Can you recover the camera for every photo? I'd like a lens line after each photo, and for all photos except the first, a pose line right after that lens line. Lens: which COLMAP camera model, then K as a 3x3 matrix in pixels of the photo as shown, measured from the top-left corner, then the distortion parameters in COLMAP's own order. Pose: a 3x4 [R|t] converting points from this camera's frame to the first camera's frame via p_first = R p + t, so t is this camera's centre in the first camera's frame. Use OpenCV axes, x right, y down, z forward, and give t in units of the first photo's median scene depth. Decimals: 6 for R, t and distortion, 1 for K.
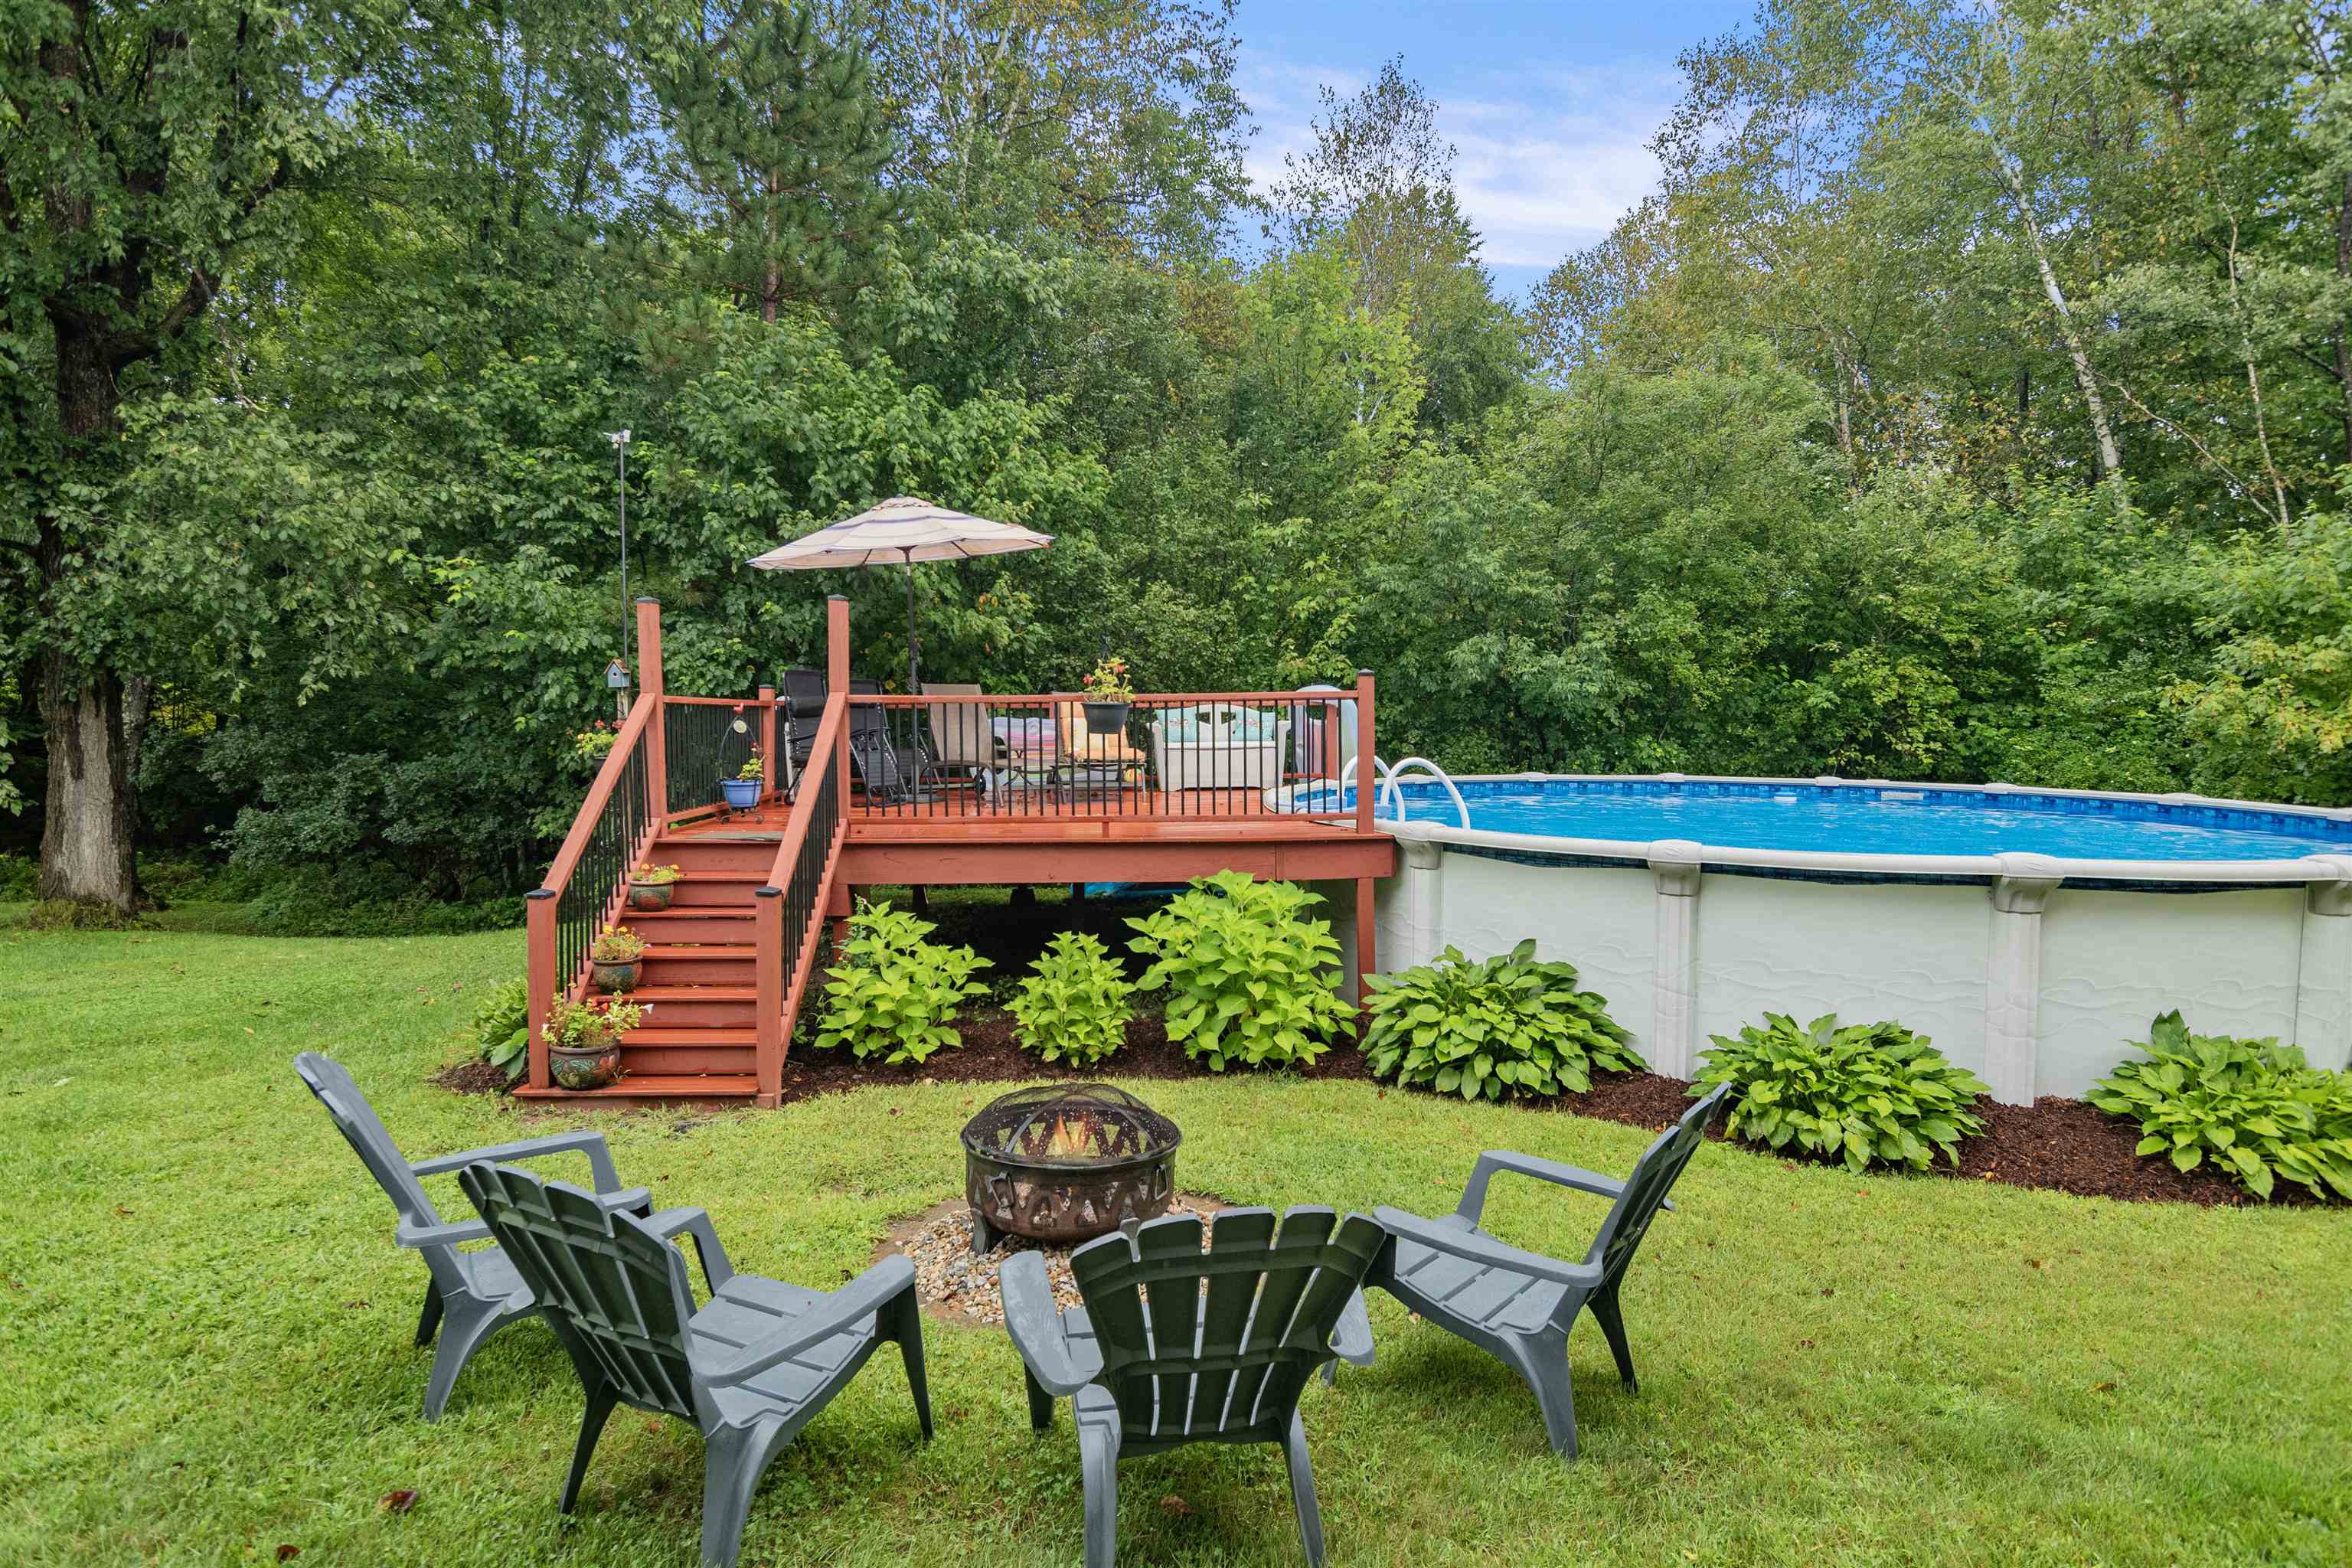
lens RADIAL K [[1245.8, 0, 1182.3], [0, 1245.8, 787.1], [0, 0, 1]] dist [-0.003171, 0.001383]
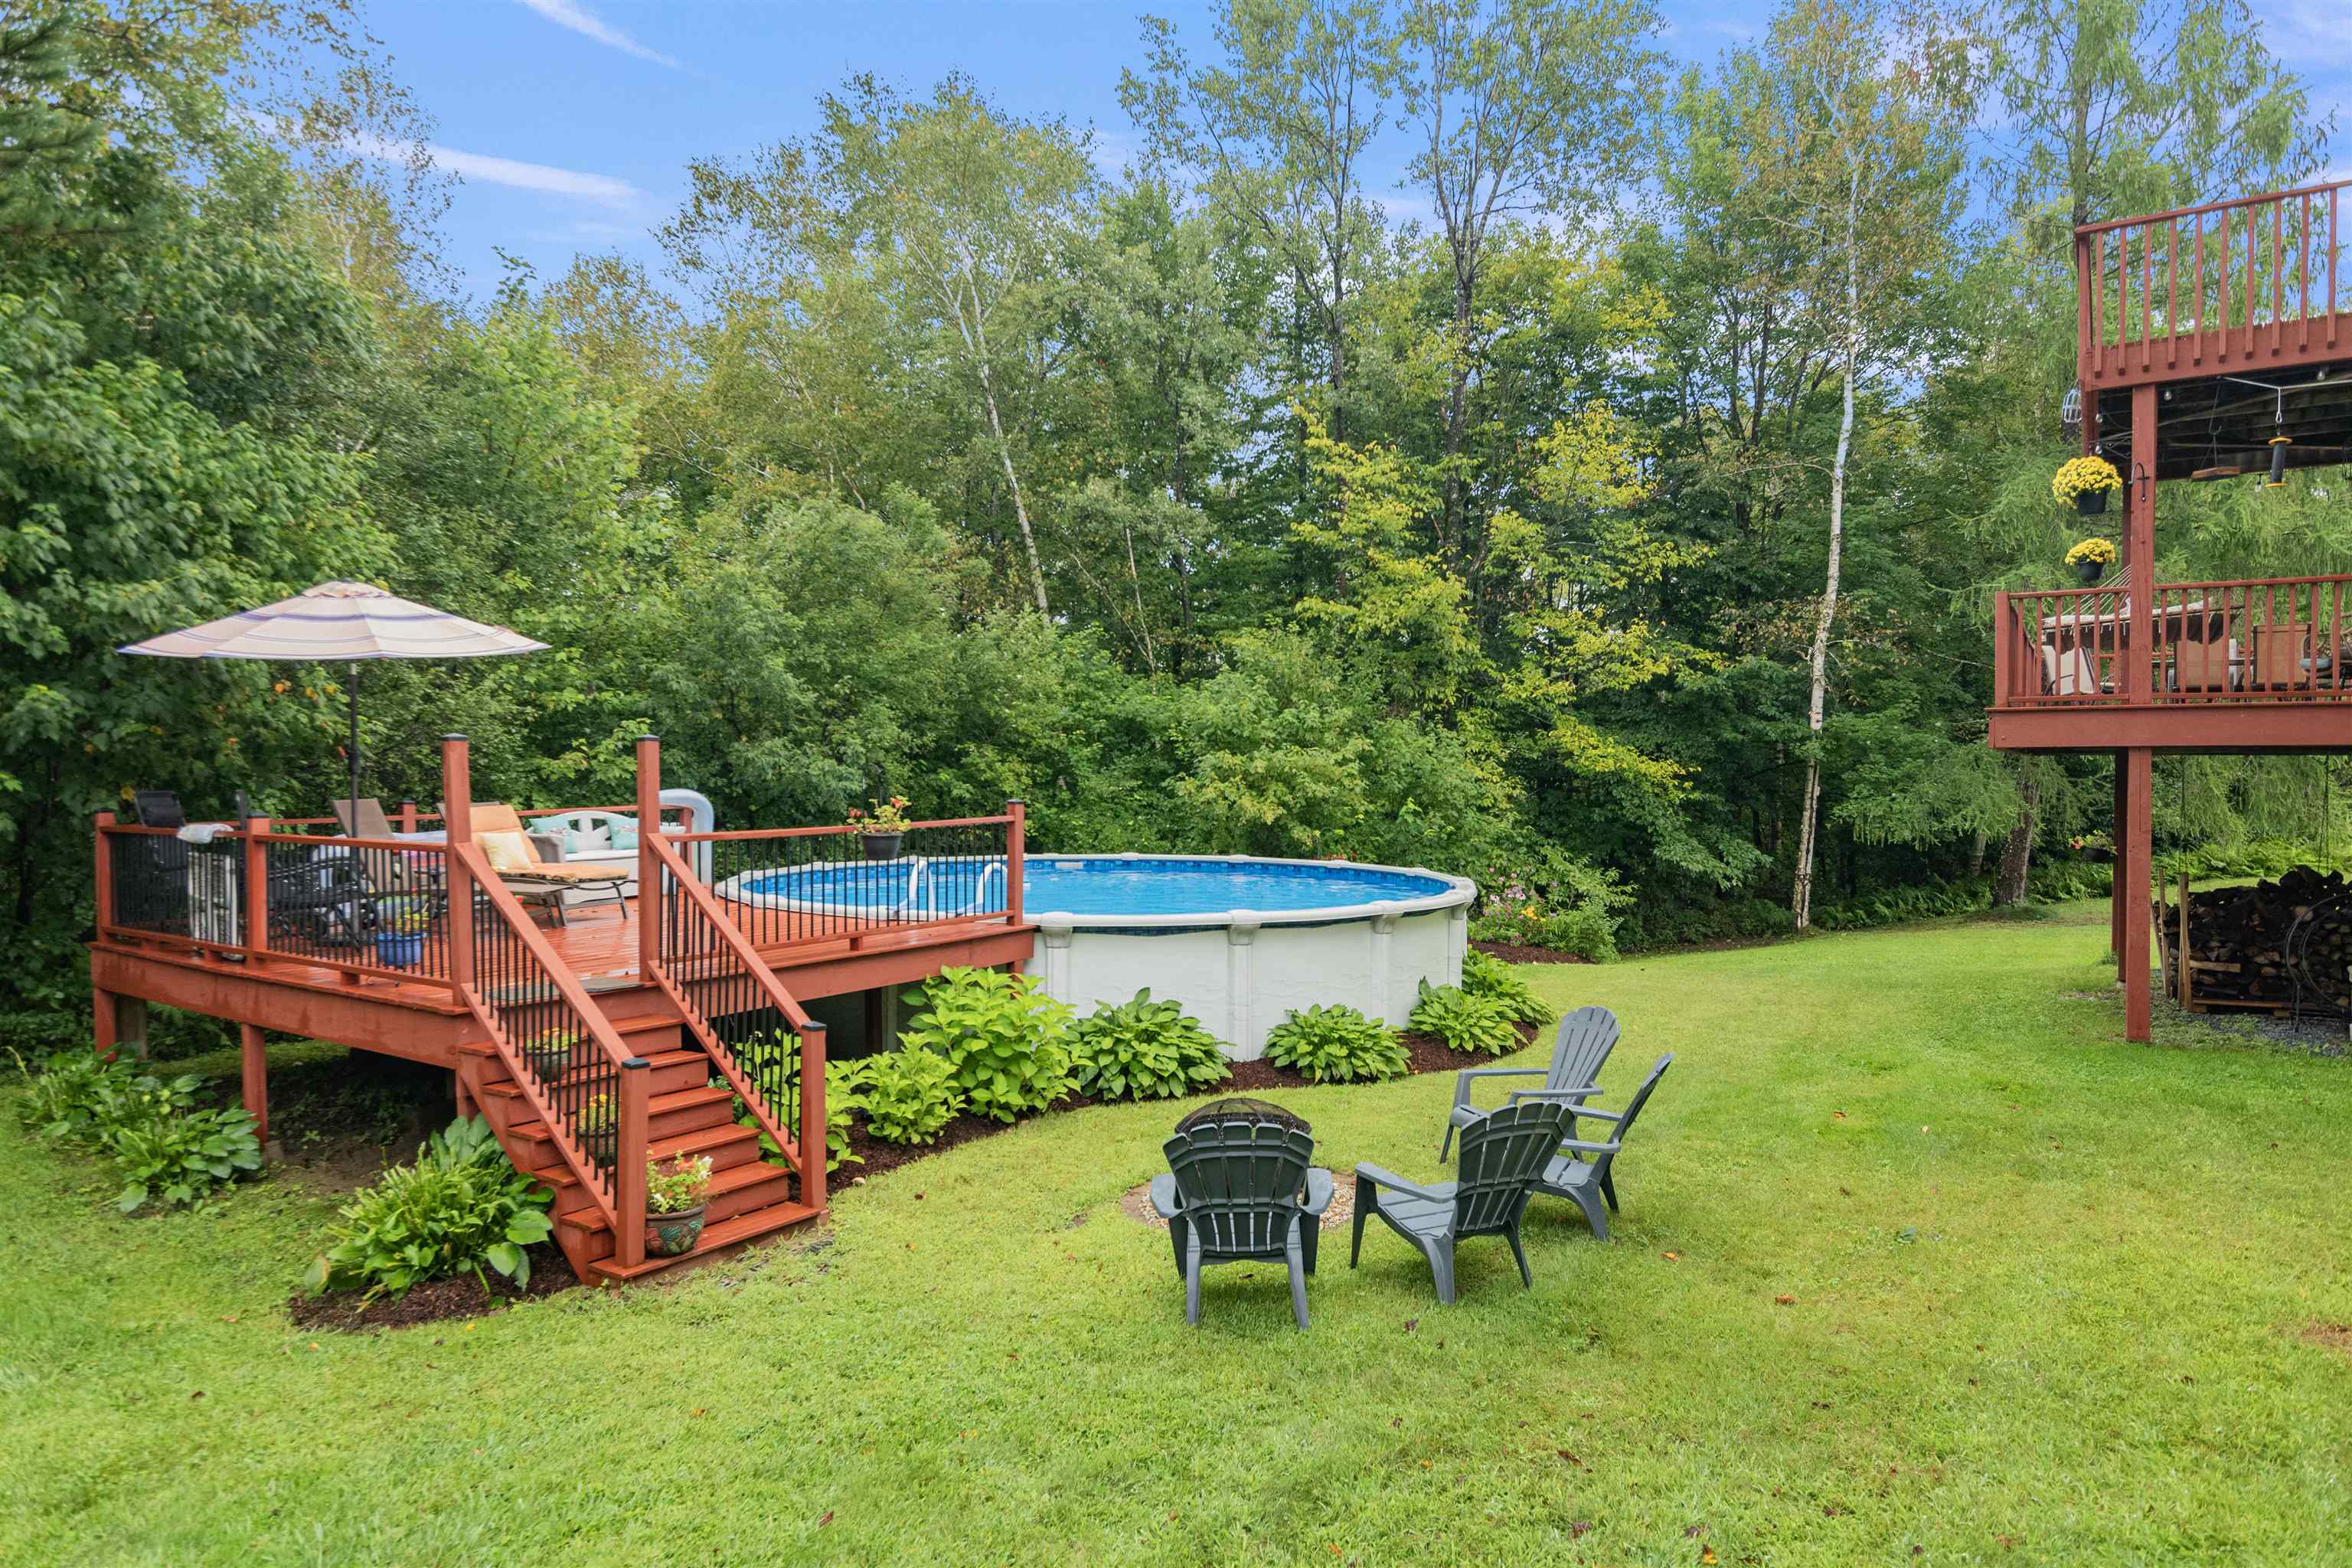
lens RADIAL K [[1405.4, 0, 1182.3], [0, 1405.4, 777.2], [0, 0, 1]] dist [0.007671, 0.009320]
pose [[0.594119, -0.007287, 0.804344, -0.566461], [0.046322, 0.998609, -0.025168, -0.043730], [-0.803042, 0.052211, 0.593631, -0.004079]]
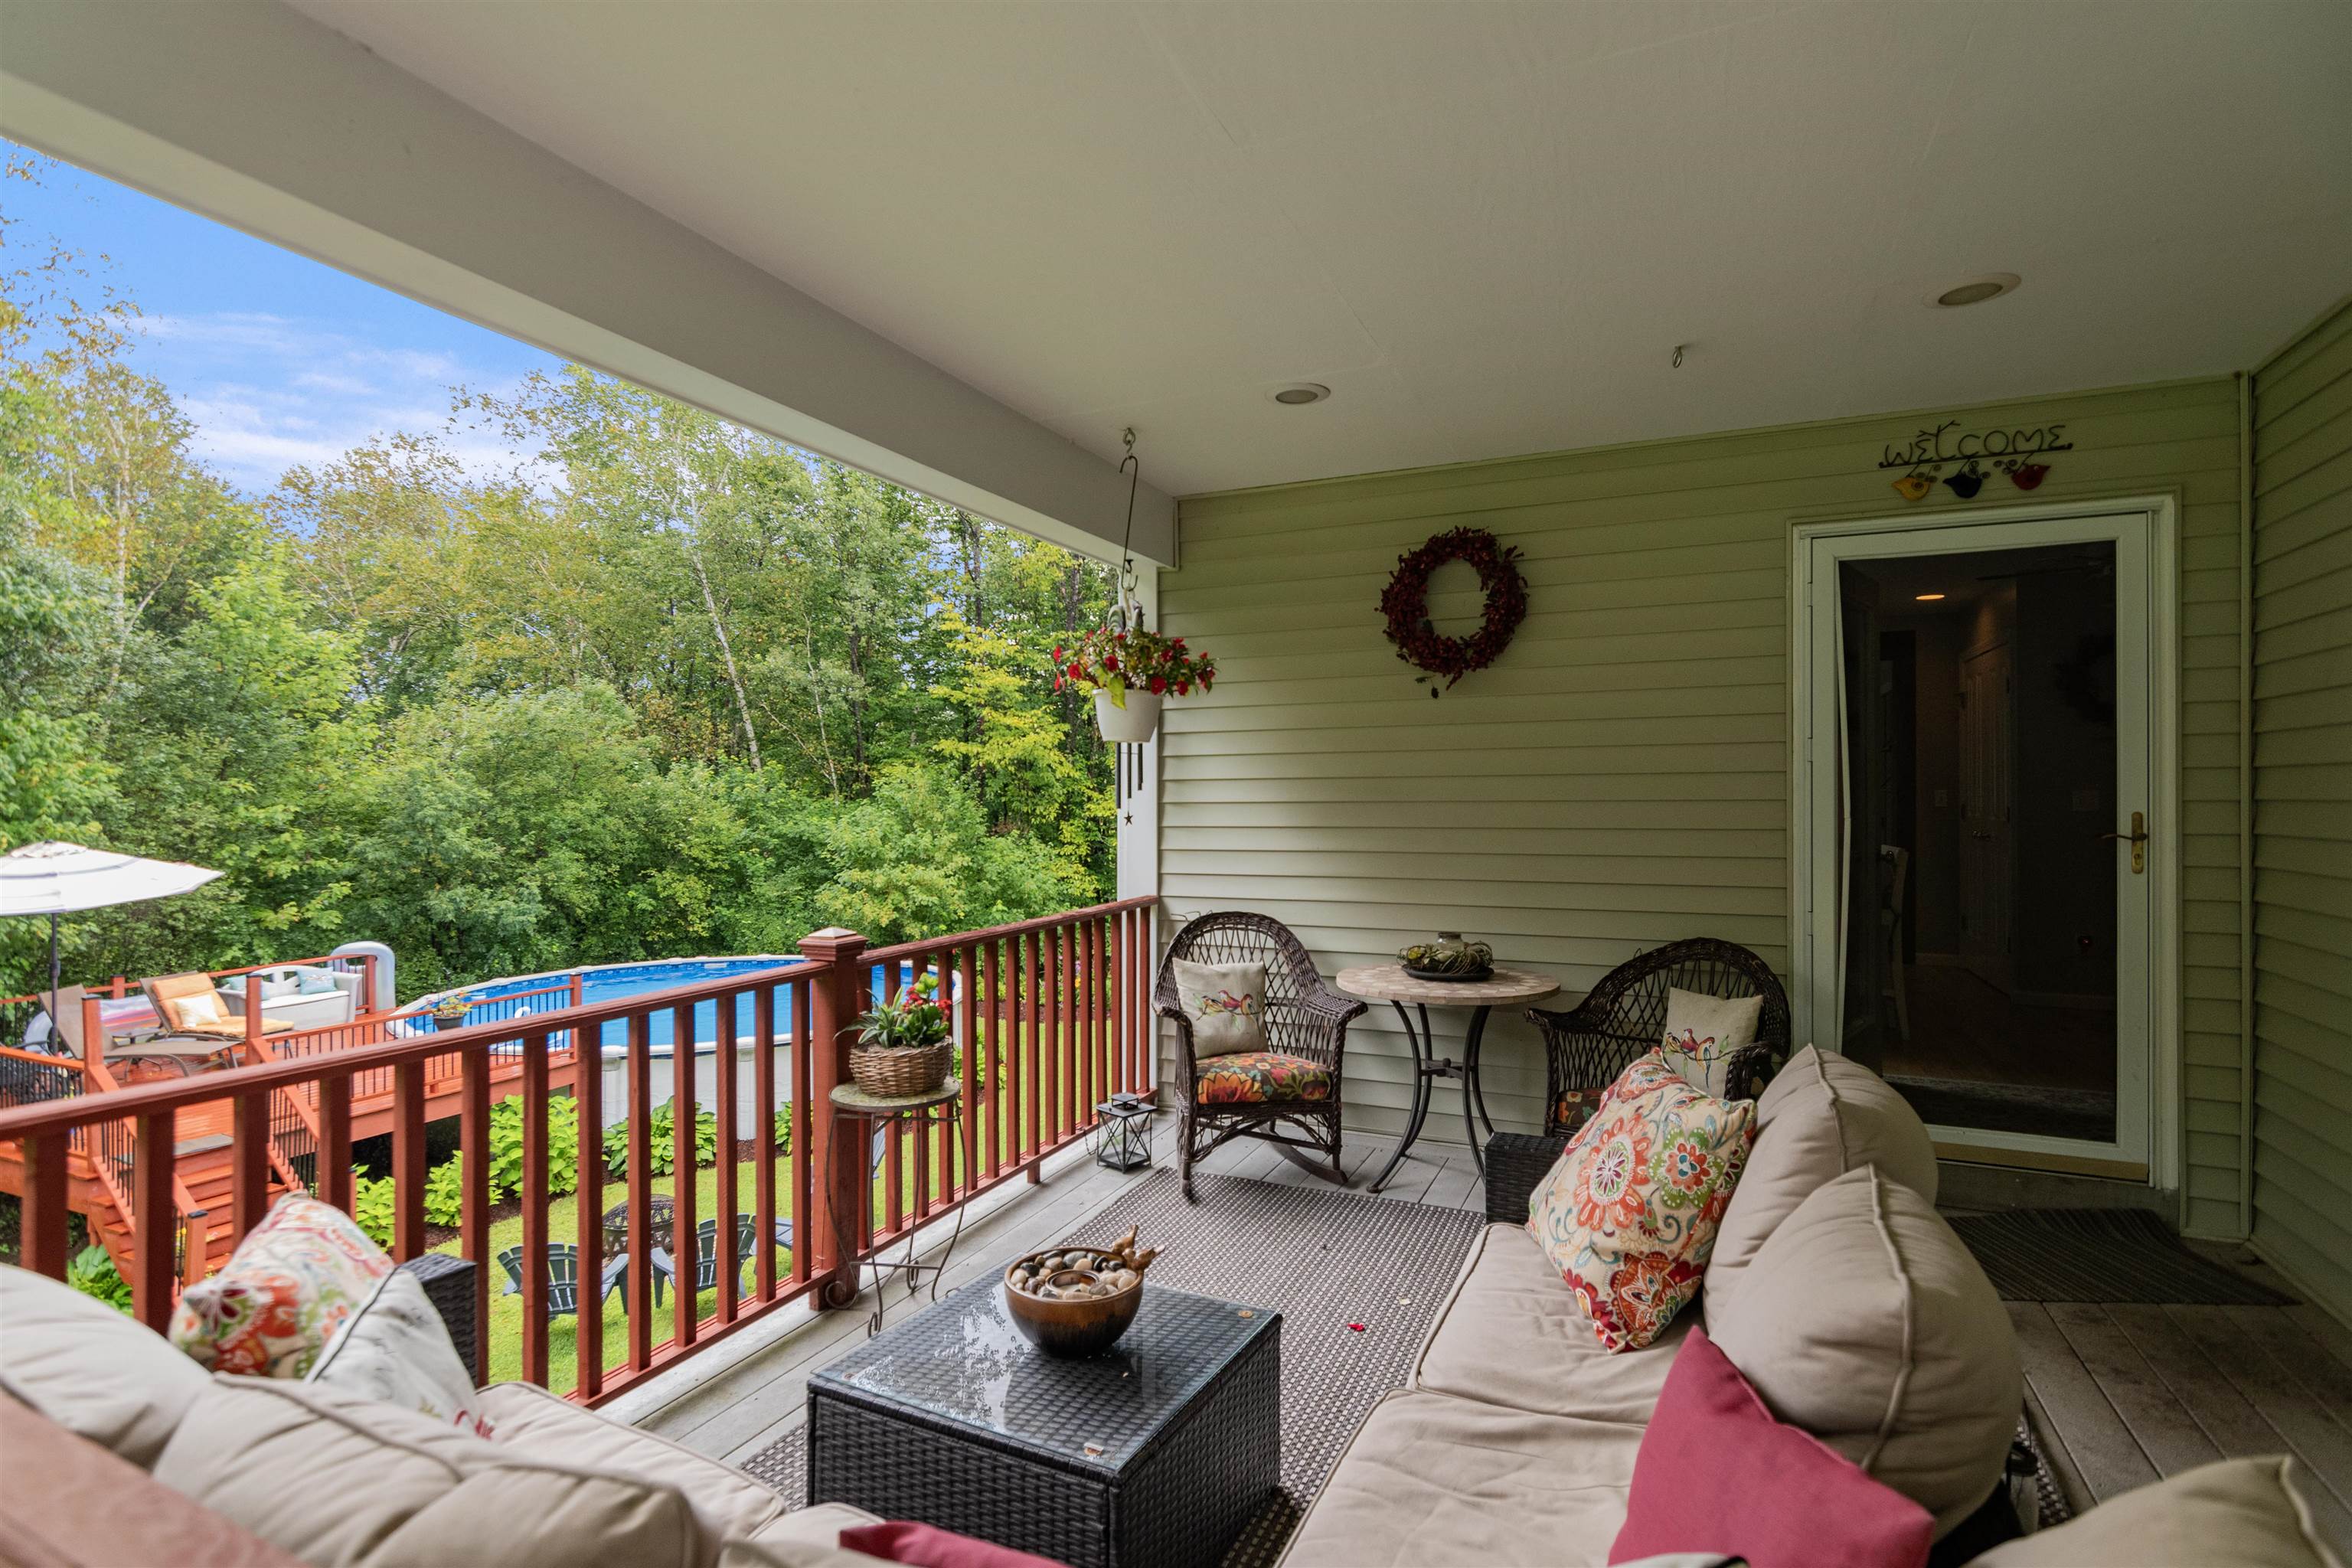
lens RADIAL K [[1172.3, 0, 1184.2], [0, 1172.3, 794.4], [0, 0, 1]] dist [0.000735, -0.000265]
pose [[0.461480, -0.006541, 0.887126, -0.618107], [0.053031, 0.998388, -0.020224, -0.171505], [-0.885564, 0.056378, 0.461083, -0.405000]]
